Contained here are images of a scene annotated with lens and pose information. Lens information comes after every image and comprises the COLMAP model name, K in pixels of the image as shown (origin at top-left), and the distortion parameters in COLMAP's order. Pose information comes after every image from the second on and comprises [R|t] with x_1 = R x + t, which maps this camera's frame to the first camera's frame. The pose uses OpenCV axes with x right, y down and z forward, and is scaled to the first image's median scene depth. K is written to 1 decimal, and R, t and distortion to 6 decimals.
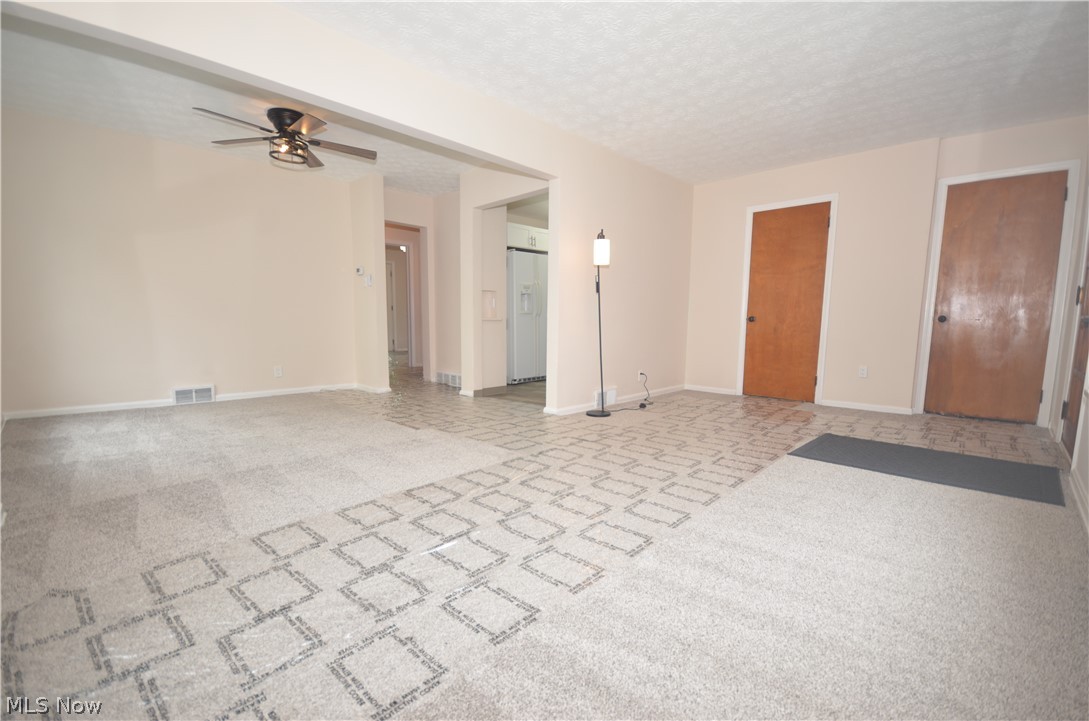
lens RADIAL K [[470.2, 0, 543.1], [0, 470.2, 368.6], [0, 0, 1]] dist [-0.003283, -0.005282]
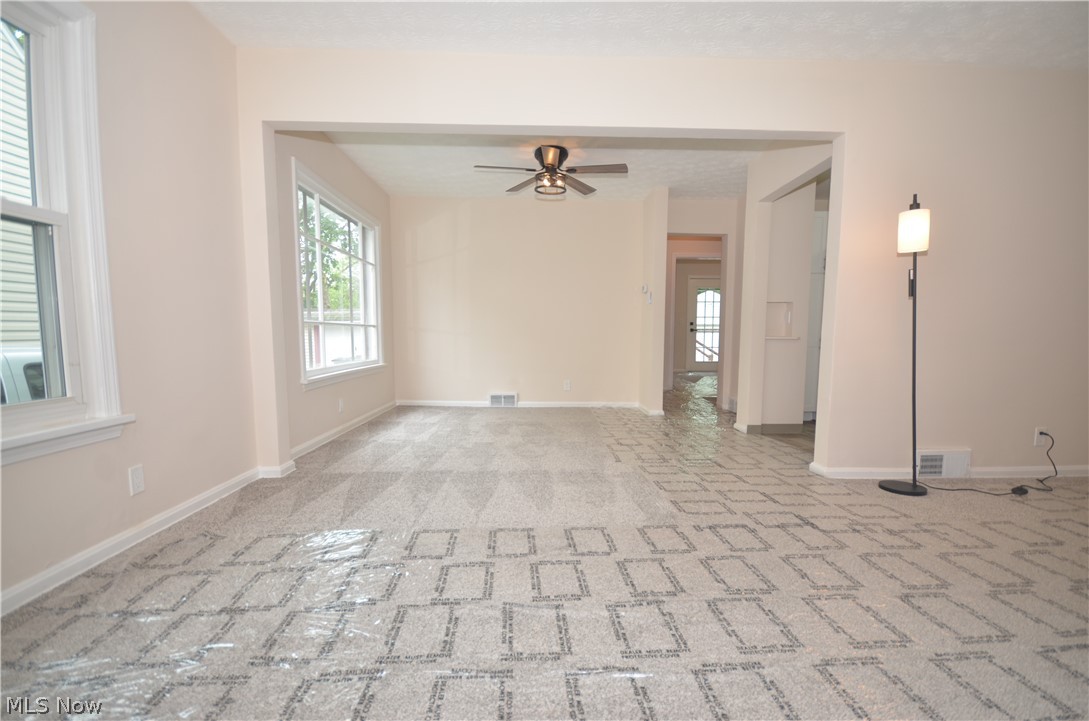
lens RADIAL K [[470.2, 0, 548.6], [0, 470.2, 371.9], [0, 0, 1]] dist [-0.003283, -0.005282]
pose [[0.712681, 0.048515, -0.699808, 0.201577], [-0.068286, 0.997666, -0.000378, -0.024893], [0.698156, 0.048057, 0.714331, 0.203659]]
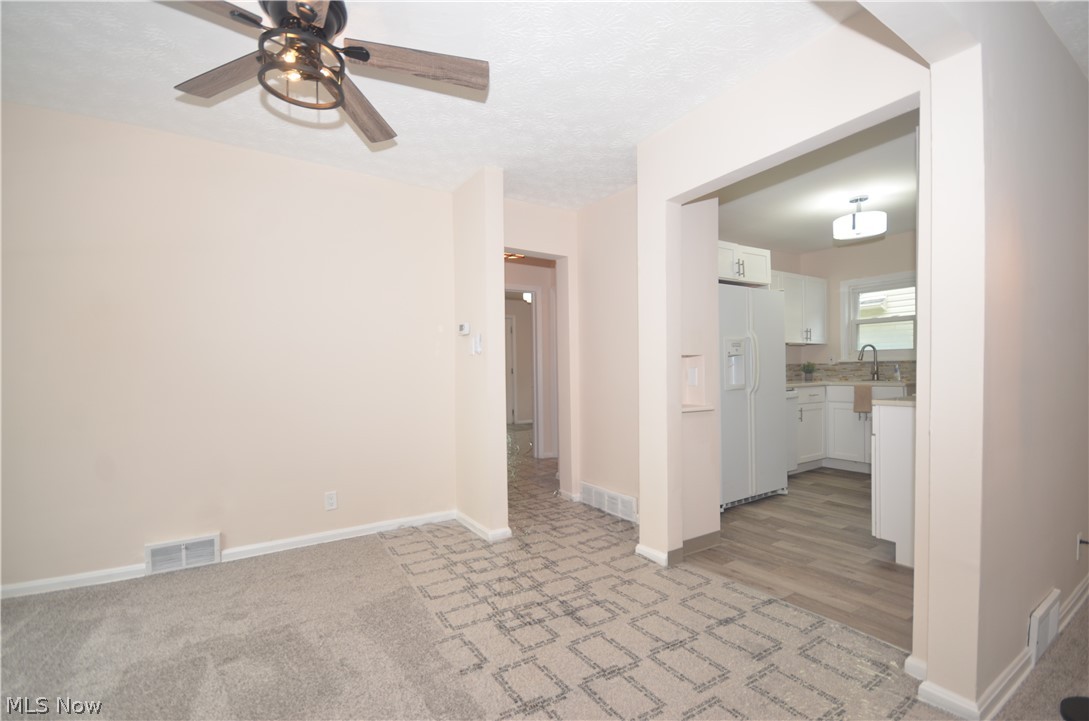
lens RADIAL K [[470.2, 0, 540.8], [0, 470.2, 377.6], [0, 0, 1]] dist [-0.003283, -0.005282]
pose [[0.969845, -0.017010, -0.243129, -0.180753], [-0.004918, 0.995993, -0.089297, -0.111013], [0.243674, 0.087800, 0.965875, 0.543186]]
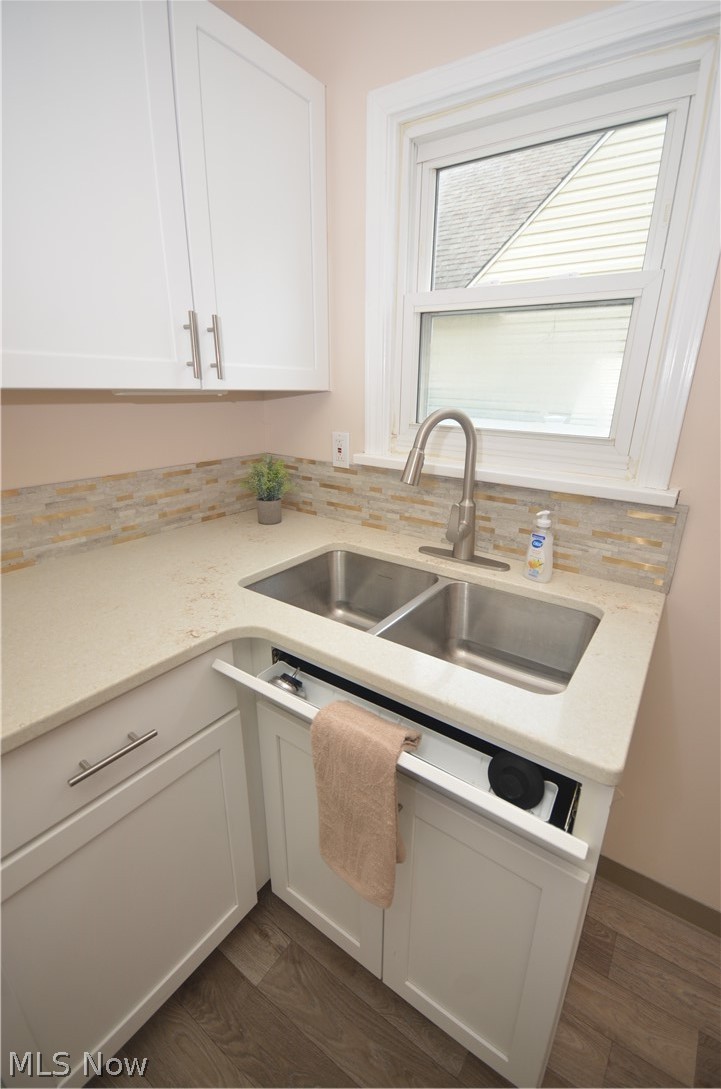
lens RADIAL K [[470.2, 0, 376.2], [0, 470.2, 552.7], [0, 0, 1]] dist [-0.003283, -0.005282]
pose [[0.986495, -0.042679, 0.158133, 0.223475], [0.004111, 0.971602, 0.236586, -0.278251], [-0.163740, -0.232741, 0.958656, 1.550003]]
